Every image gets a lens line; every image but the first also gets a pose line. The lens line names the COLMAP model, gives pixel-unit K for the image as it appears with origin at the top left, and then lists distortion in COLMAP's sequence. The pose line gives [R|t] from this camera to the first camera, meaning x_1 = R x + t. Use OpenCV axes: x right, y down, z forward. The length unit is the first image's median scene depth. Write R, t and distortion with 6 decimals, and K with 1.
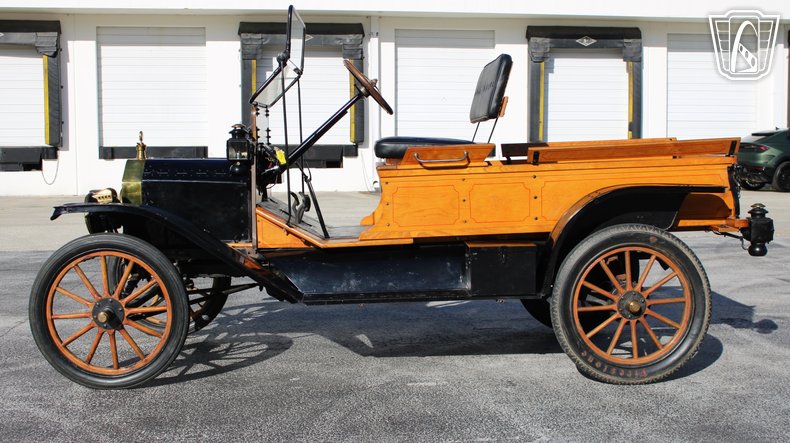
lens RADIAL K [[1543.3, 0, 399.2], [0, 1543.3, 223.9], [0, 0, 1]] dist [0.066897, 0.000000]
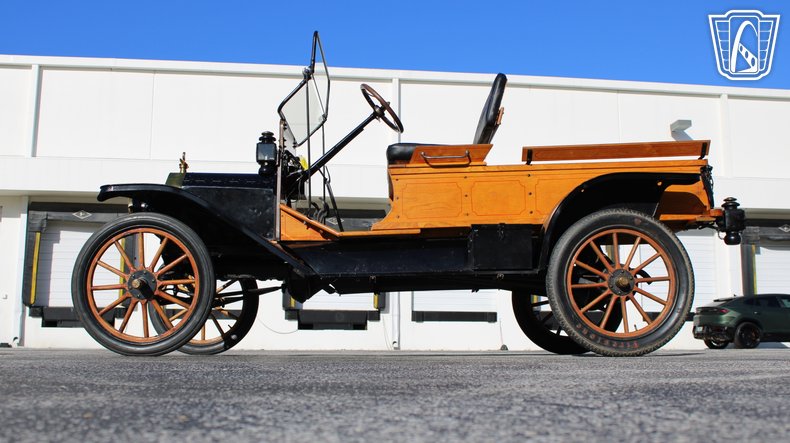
lens RADIAL K [[1193.6, 0, 391.3], [0, 1193.6, 218.4], [0, 0, 1]] dist [-0.024609, 0.000000]
pose [[0.999602, 0.001867, -0.028138, 0.012340], [-0.010279, 0.953290, -0.301881, 0.262549], [0.026260, 0.302050, 0.952930, 0.181321]]
